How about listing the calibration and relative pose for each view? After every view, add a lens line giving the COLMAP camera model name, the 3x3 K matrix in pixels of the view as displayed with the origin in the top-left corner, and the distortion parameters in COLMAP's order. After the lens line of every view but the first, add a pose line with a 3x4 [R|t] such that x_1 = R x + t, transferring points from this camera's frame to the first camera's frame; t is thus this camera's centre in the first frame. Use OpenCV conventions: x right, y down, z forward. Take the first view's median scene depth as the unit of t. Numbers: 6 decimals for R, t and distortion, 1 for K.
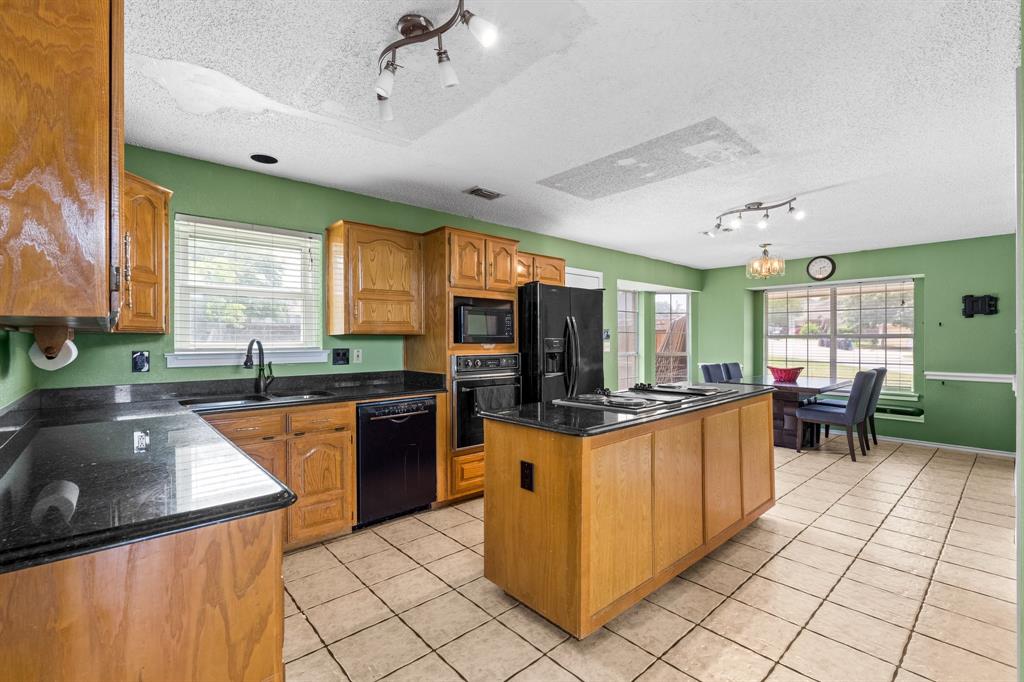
lens RADIAL K [[450.9, 0, 513.8], [0, 450.9, 337.8], [0, 0, 1]] dist [-0.003647, 0.000787]
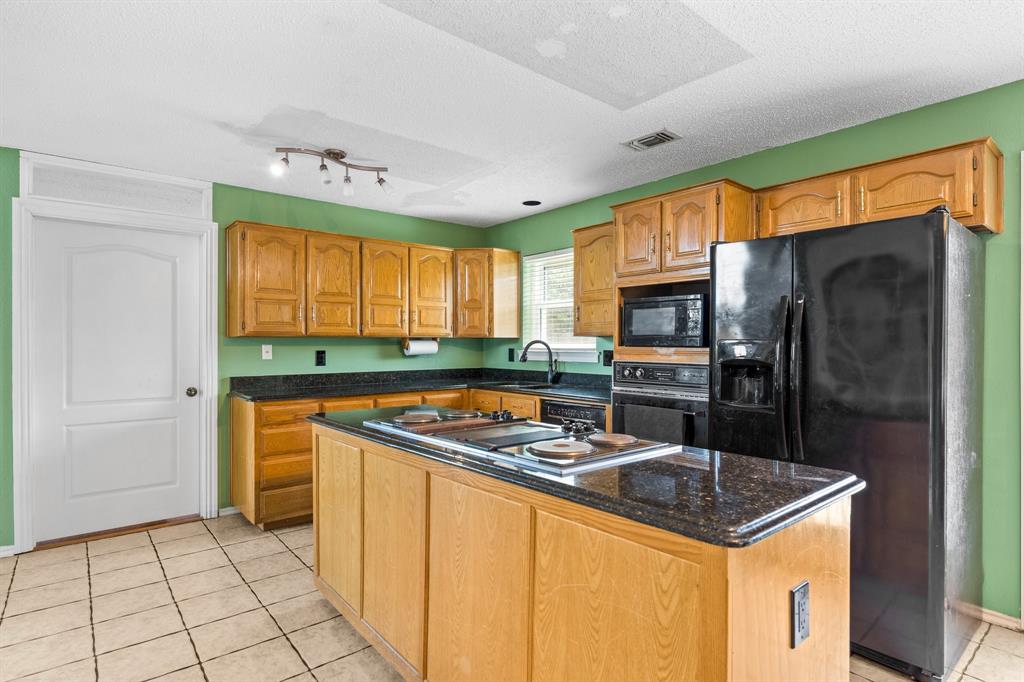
lens RADIAL K [[528.1, 0, 510.8], [0, 528.1, 340.4], [0, 0, 1]] dist [0.001549, -0.002665]
pose [[-0.035632, -0.000612, -0.999365, 0.594832], [0.004460, 0.999990, -0.000772, 0.001505], [0.999355, -0.004485, -0.035629, 0.600461]]
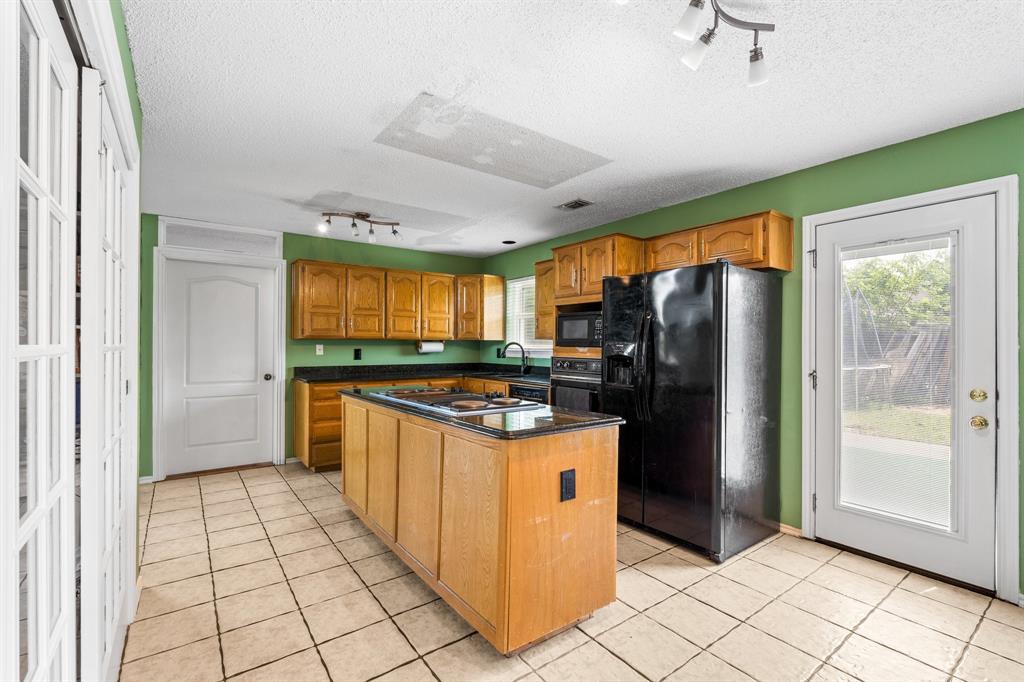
lens RADIAL K [[450.9, 0, 512.7], [0, 450.9, 339.4], [0, 0, 1]] dist [-0.003647, 0.000787]
pose [[-0.090188, -0.008254, -0.995891, 0.747842], [0.000963, 0.999964, -0.008375, 0.003116], [0.995924, -0.001715, -0.090176, 0.712107]]
